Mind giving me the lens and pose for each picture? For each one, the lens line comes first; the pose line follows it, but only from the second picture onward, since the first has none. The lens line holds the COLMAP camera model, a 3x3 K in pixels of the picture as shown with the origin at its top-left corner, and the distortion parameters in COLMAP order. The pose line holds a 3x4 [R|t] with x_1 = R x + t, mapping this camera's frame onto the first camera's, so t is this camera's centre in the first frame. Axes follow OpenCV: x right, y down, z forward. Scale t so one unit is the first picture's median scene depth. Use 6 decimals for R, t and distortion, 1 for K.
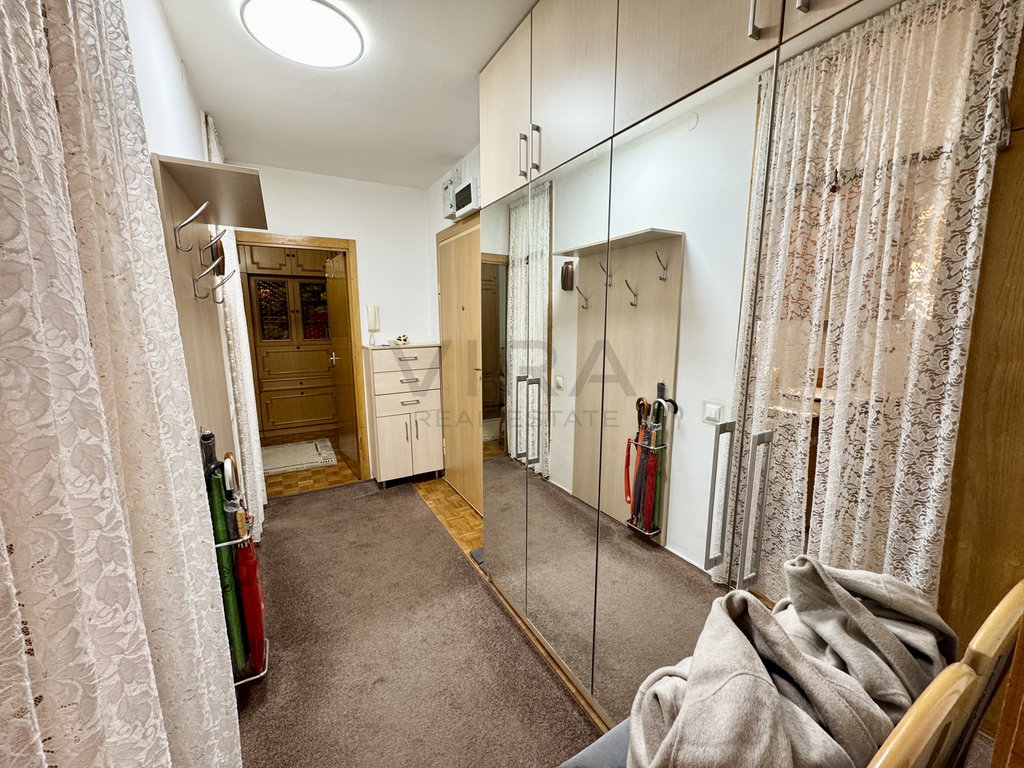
lens RADIAL K [[405.5, 0, 508.3], [0, 405.5, 386.7], [0, 0, 1]] dist [-0.002614, 0.000205]
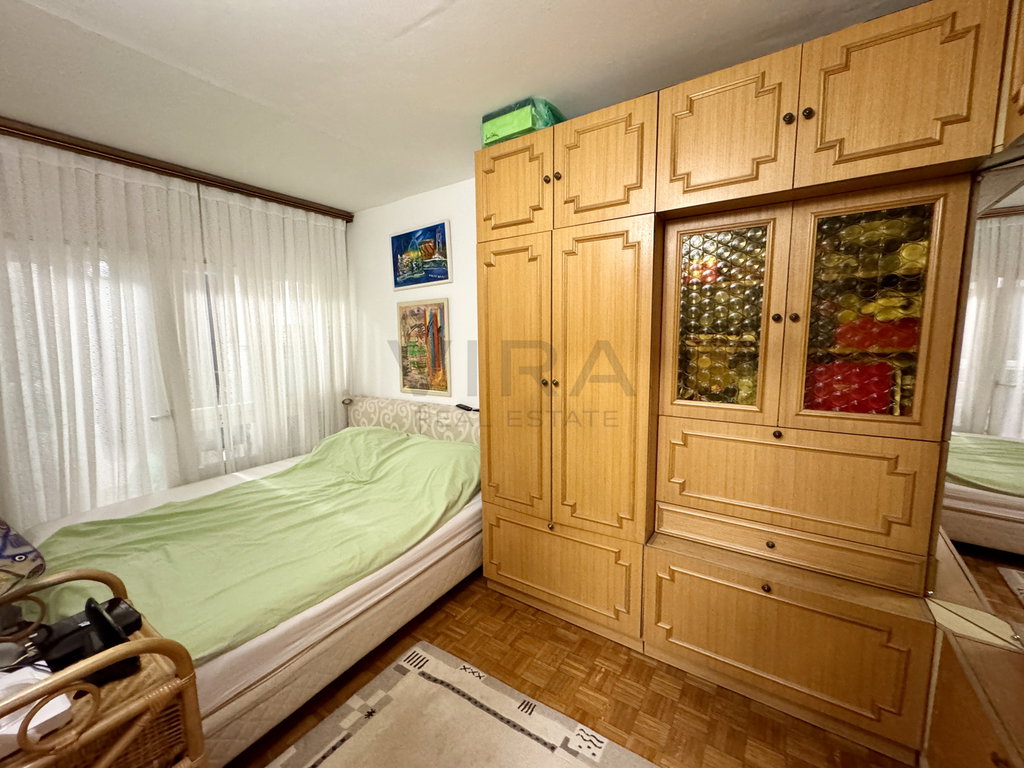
lens RADIAL K [[405.5, 0, 510.7], [0, 405.5, 379.9], [0, 0, 1]] dist [-0.002614, 0.000205]
pose [[0.455199, 0.096105, -0.885188, -0.346163], [-0.140892, 0.989407, 0.034968, -0.120957], [0.879172, 0.108799, 0.463917, 0.680919]]
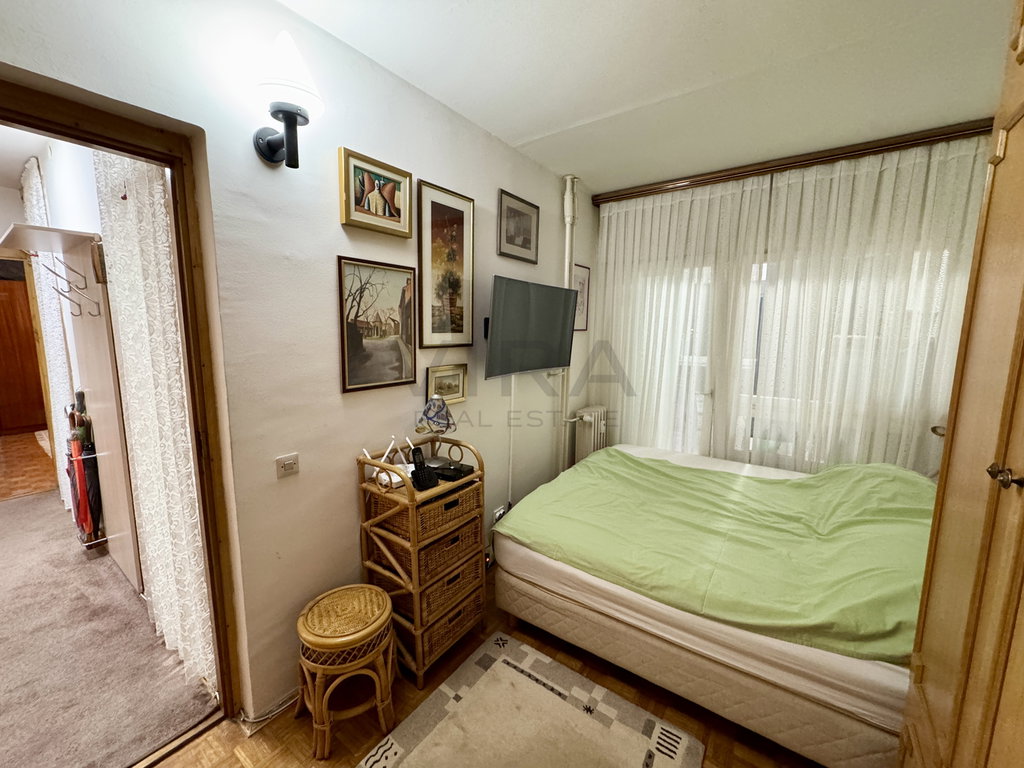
lens RADIAL K [[405.5, 0, 514.8], [0, 405.5, 384.8], [0, 0, 1]] dist [-0.002614, 0.000205]
pose [[-0.898705, 0.059588, -0.434487, -0.518721], [-0.076031, 0.954553, 0.288179, -0.175856], [0.431913, 0.292022, -0.853331, 1.005332]]
